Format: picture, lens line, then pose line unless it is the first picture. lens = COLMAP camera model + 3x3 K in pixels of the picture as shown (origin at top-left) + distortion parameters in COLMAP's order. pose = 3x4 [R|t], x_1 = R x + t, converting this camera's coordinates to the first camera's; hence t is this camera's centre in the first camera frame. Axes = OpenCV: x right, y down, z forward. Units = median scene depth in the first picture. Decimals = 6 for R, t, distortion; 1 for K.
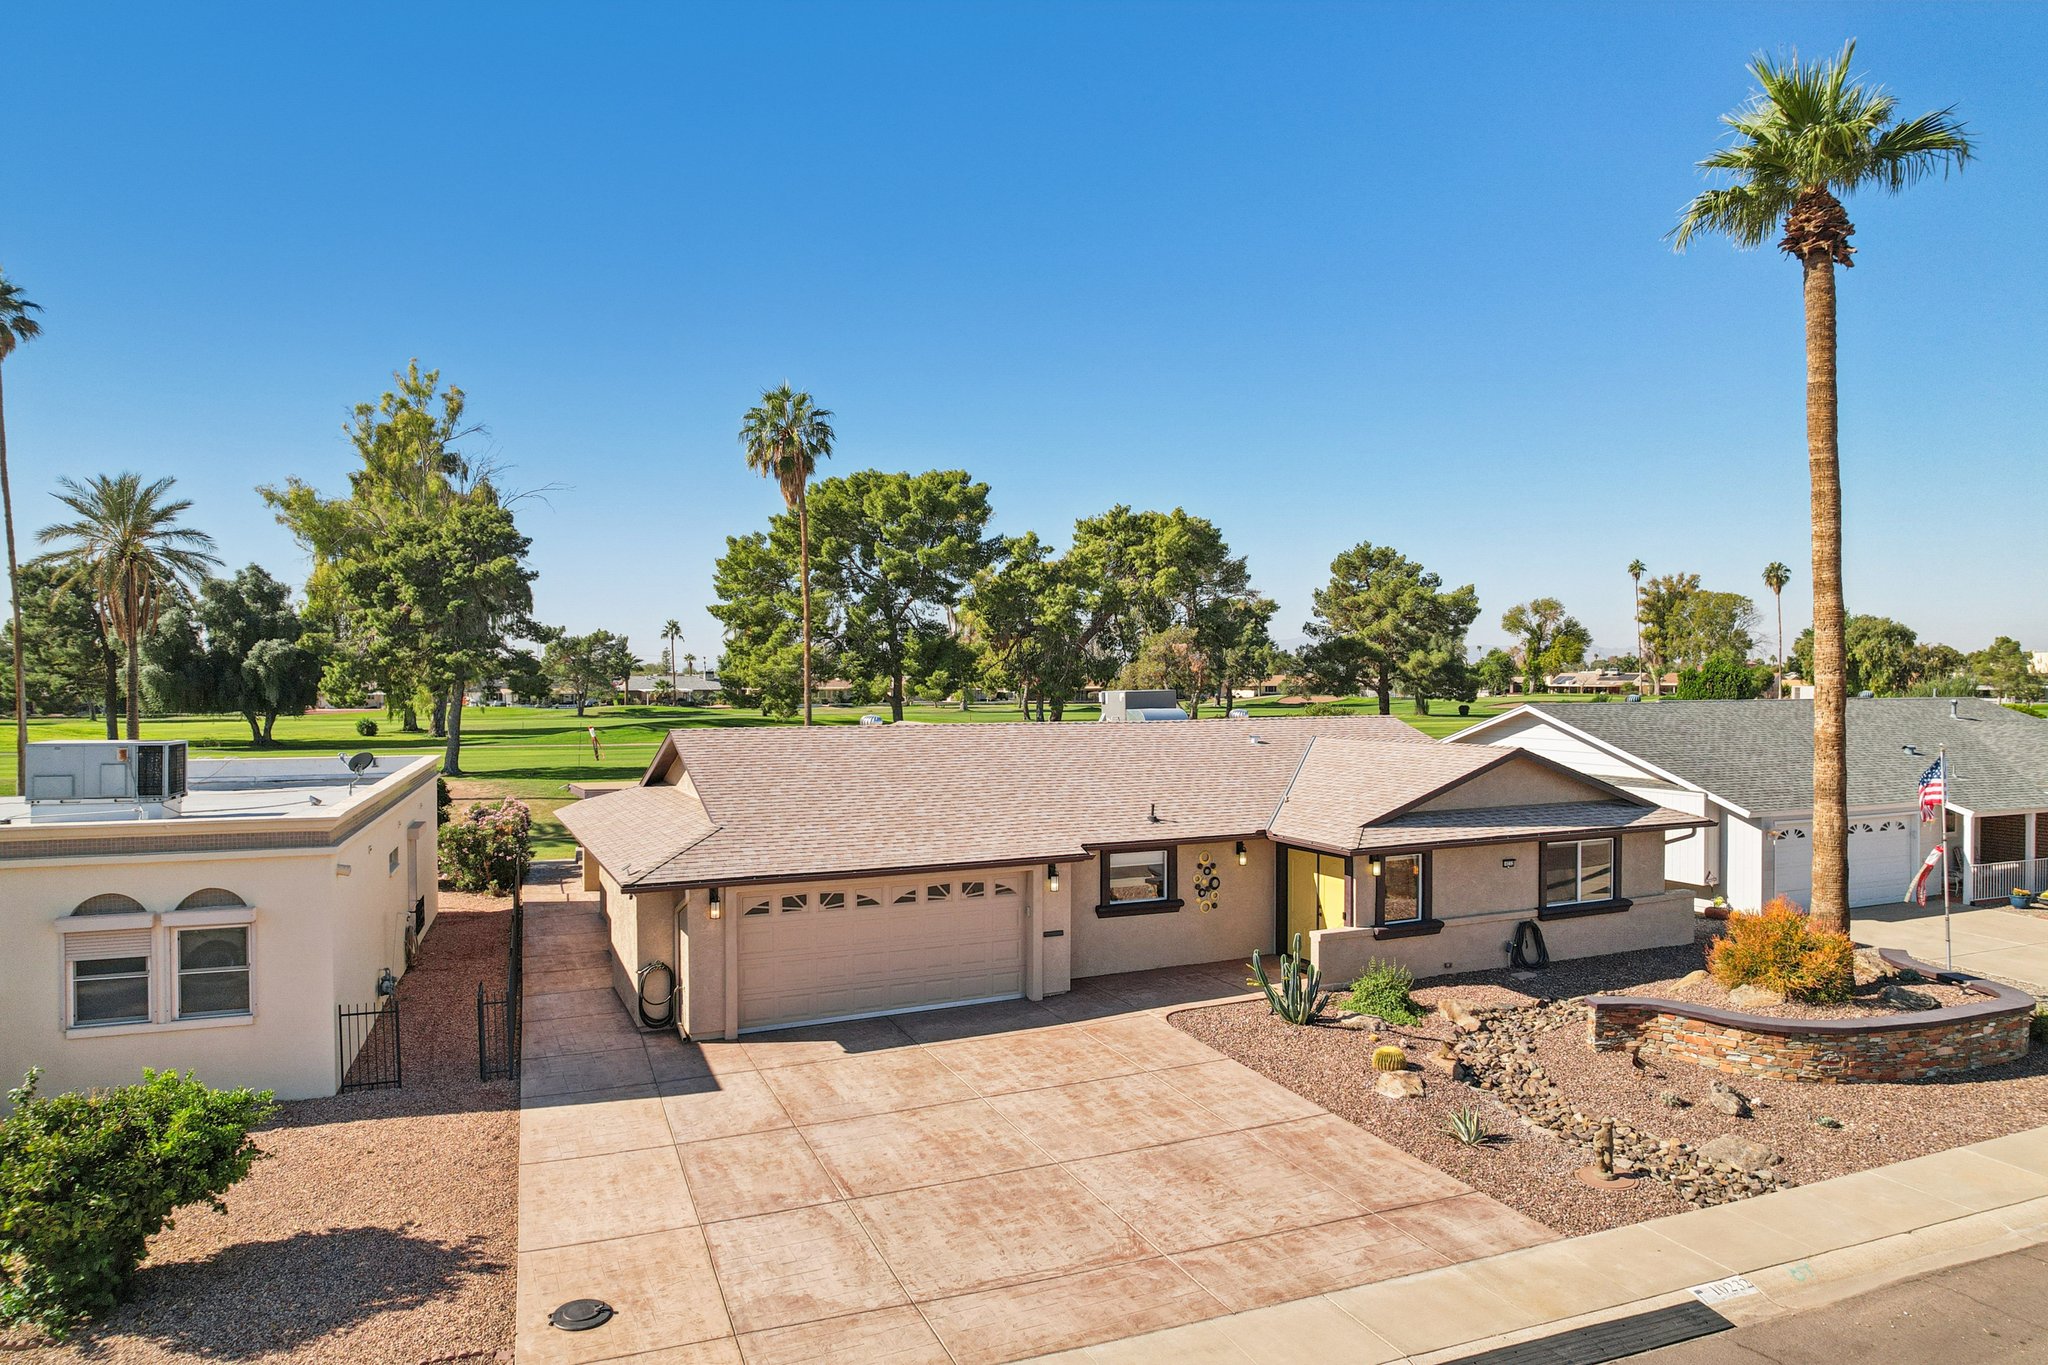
lens RADIAL K [[1305.0, 0, 1021.9], [0, 1305.0, 693.1], [0, 0, 1]] dist [-0.078188, 0.066569]
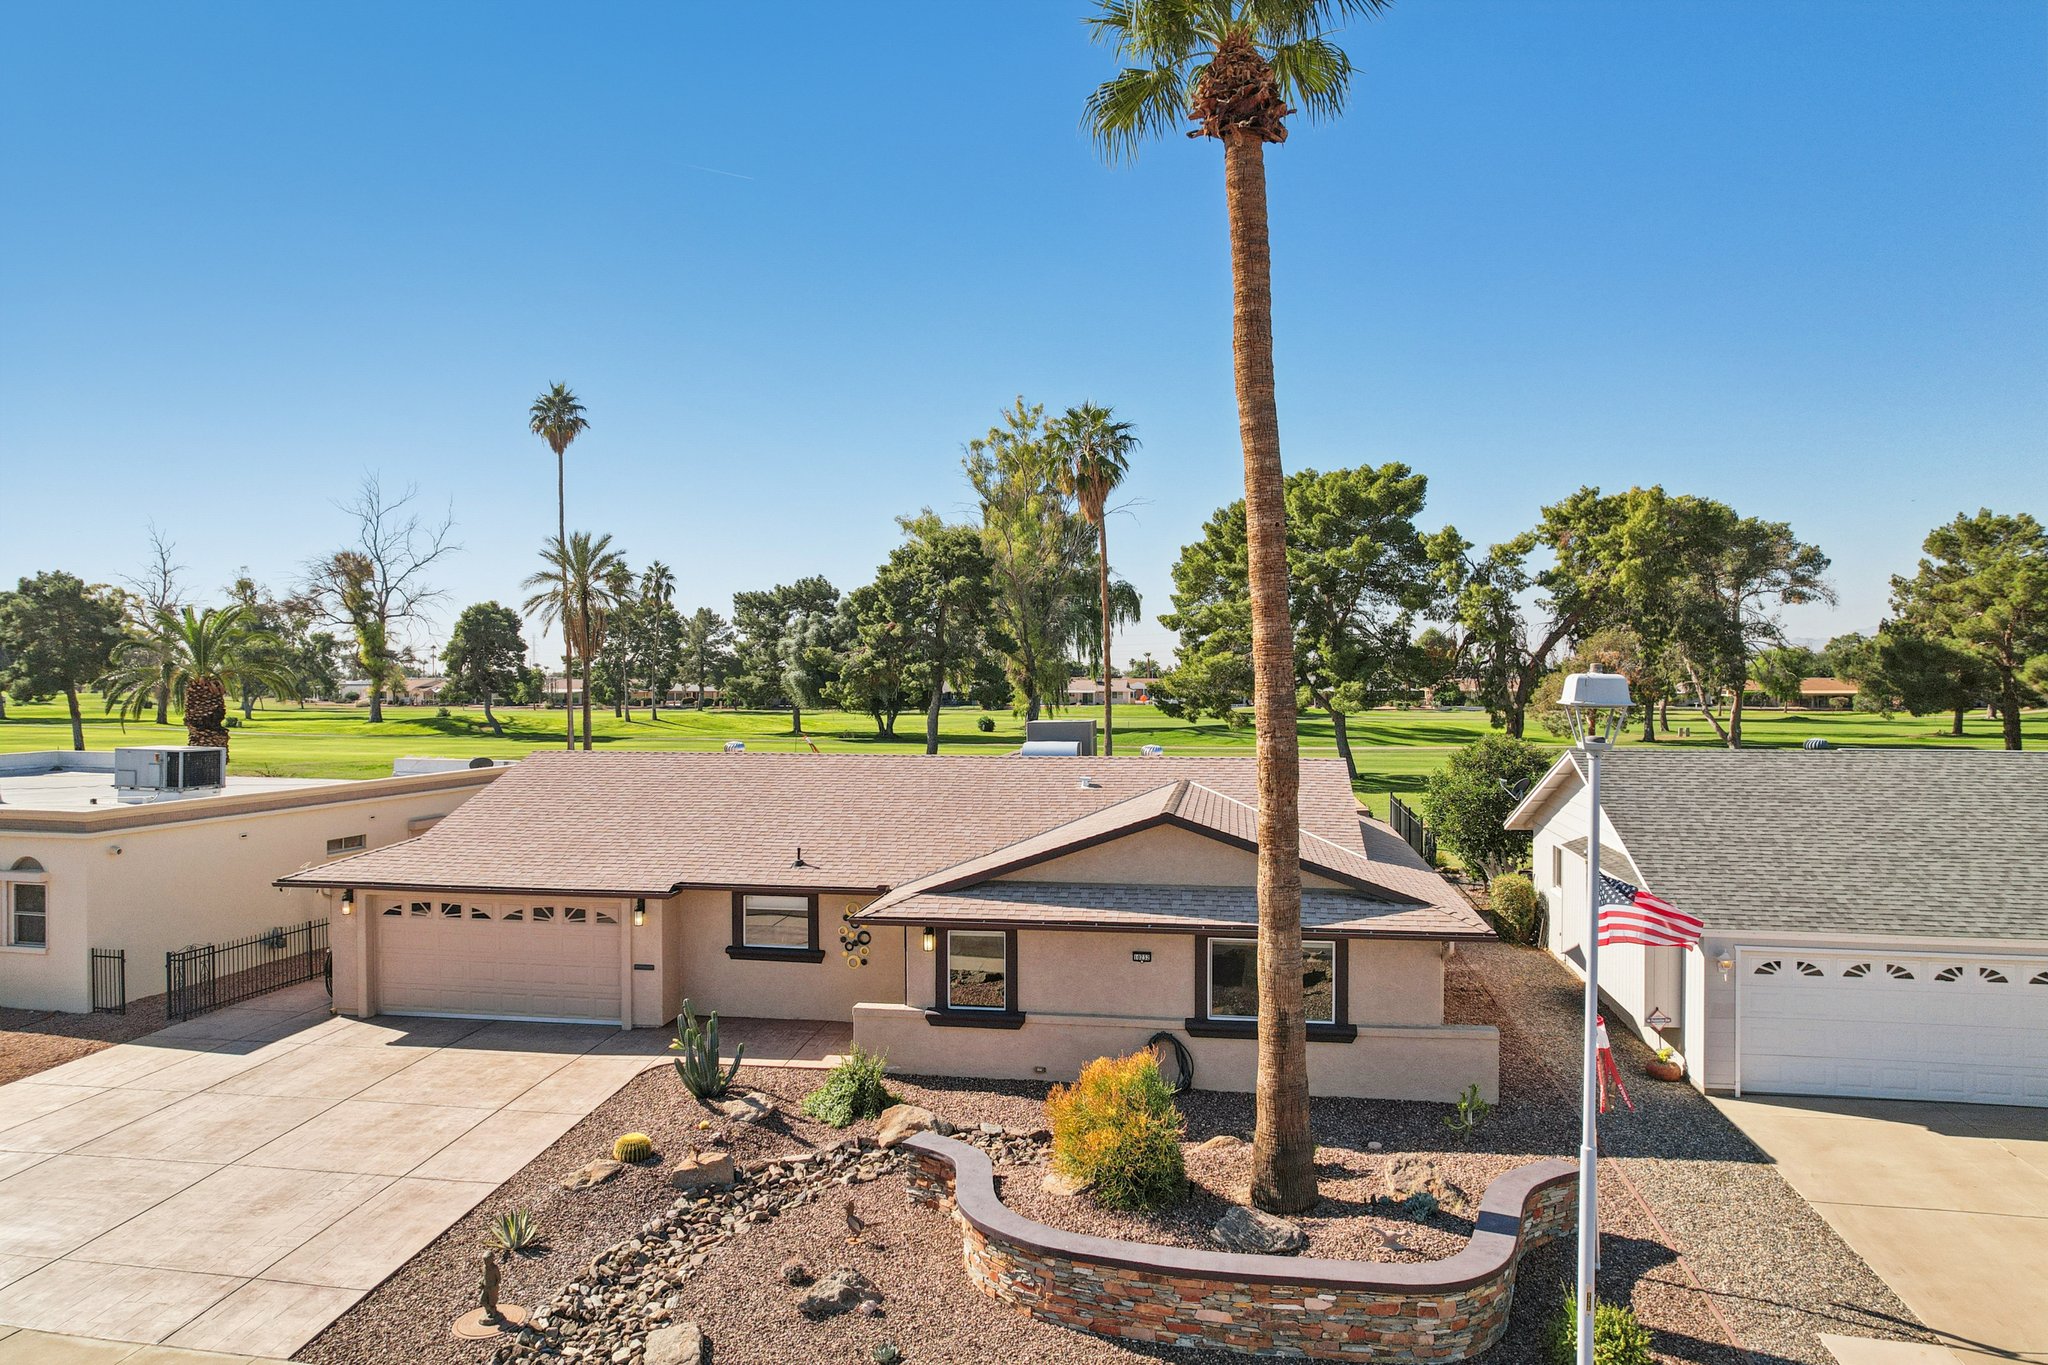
lens RADIAL K [[1305.0, 0, 1029.3], [0, 1305.0, 683.7], [0, 0, 1]] dist [-0.078188, 0.066569]
pose [[0.831542, 0.006328, -0.555426, 0.842129], [-0.008564, 0.999962, -0.001428, -0.038803], [0.555396, 0.005944, 0.831565, 0.323705]]
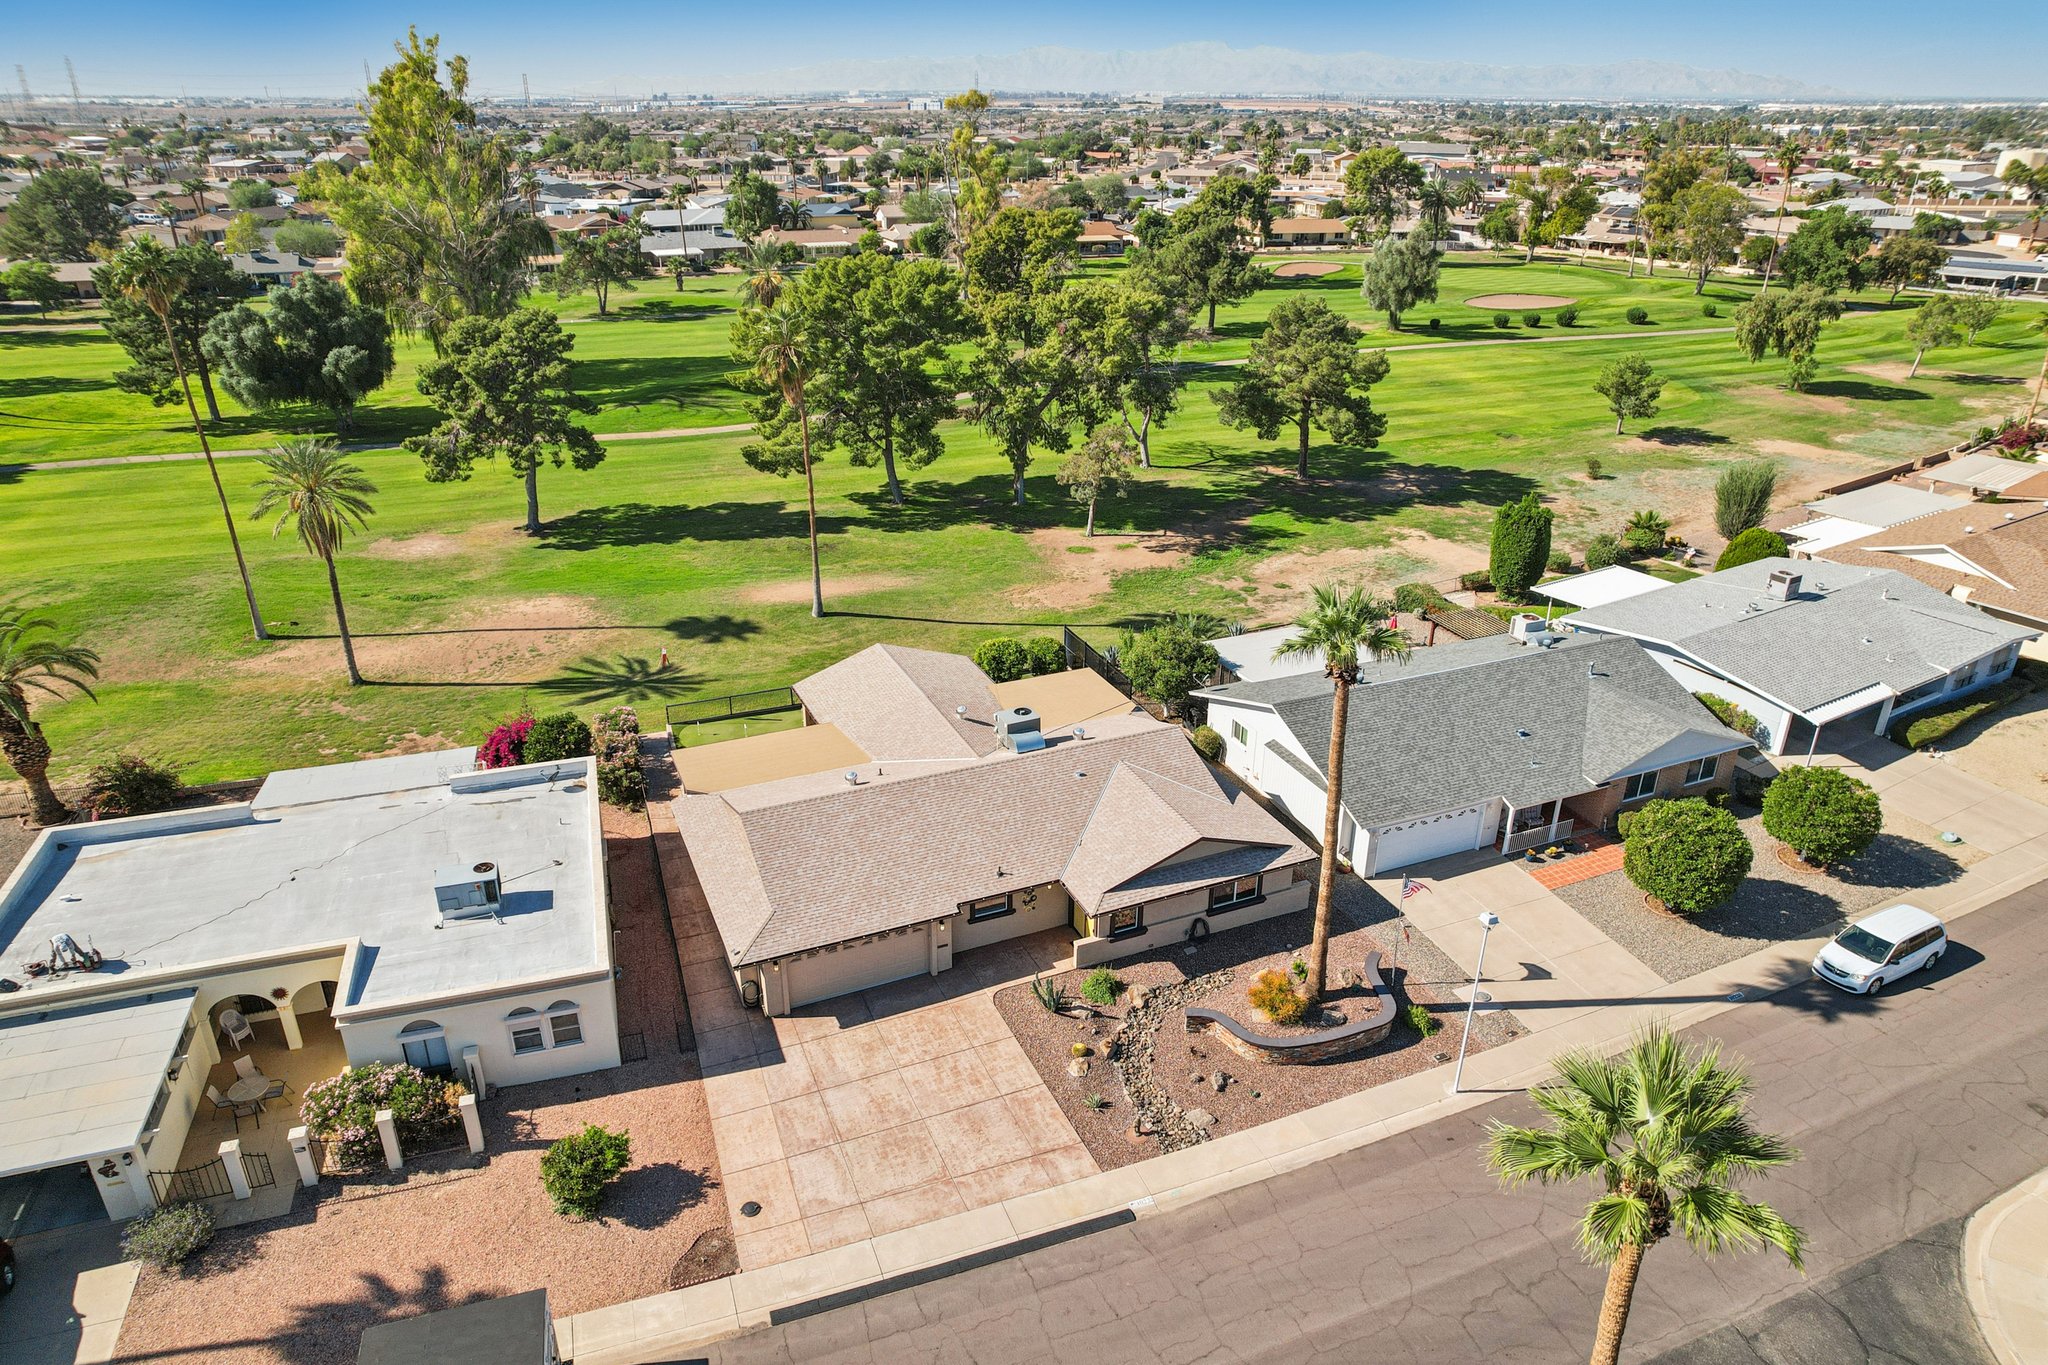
lens RADIAL K [[1305.0, 0, 1025.9], [0, 1305.0, 697.2], [0, 0, 1]] dist [-0.078188, 0.066569]
pose [[0.999820, 0.014610, -0.012065, 0.172152], [-0.008363, 0.911647, 0.410888, -0.994606], [0.017002, -0.410713, 0.911606, -0.671271]]
